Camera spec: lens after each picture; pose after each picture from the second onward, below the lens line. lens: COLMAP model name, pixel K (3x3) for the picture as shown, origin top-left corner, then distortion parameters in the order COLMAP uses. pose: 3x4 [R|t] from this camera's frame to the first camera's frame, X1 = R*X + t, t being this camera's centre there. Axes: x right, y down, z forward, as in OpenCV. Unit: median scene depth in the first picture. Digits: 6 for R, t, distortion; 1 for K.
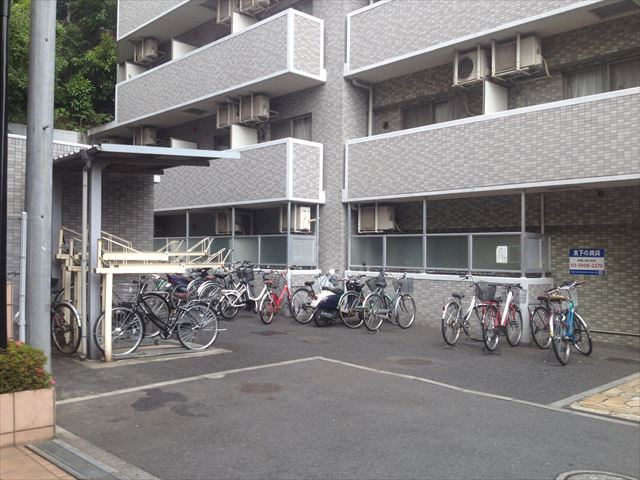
lens RADIAL K [[596.9, 0, 320.6], [0, 596.9, 237.8], [0, 0, 1]] dist [0.128072, -0.260819]
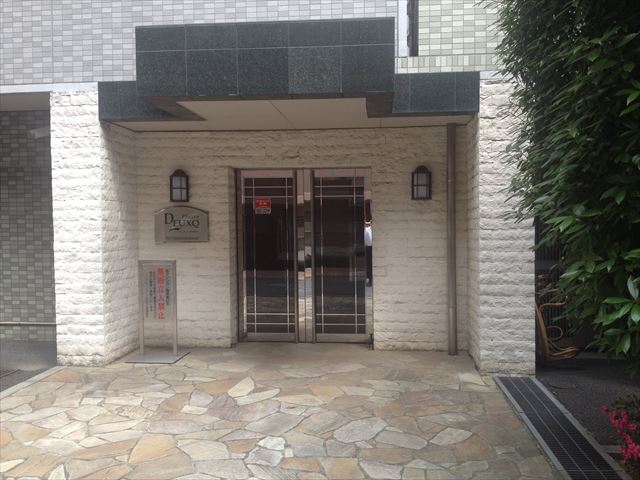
lens RADIAL K [[596.9, 0, 320.6], [0, 596.9, 237.8], [0, 0, 1]] dist [0.128072, -0.260819]
pose [[0.755456, -0.038354, 0.654076, 0.267500], [-0.002998, 0.998072, 0.061988, 0.012680], [-0.655193, -0.048790, 0.753884, 0.221936]]
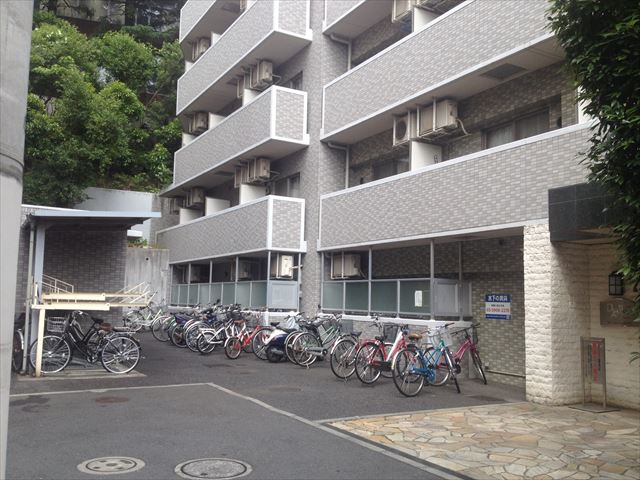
lens RADIAL K [[596.9, 0, 320.6], [0, 596.9, 237.8], [0, 0, 1]] dist [0.128072, -0.260819]
pose [[0.972604, -0.014147, -0.232039, 0.354191], [-0.004394, 0.996850, -0.079193, 0.004367], [0.232428, 0.078043, 0.969477, -0.089428]]
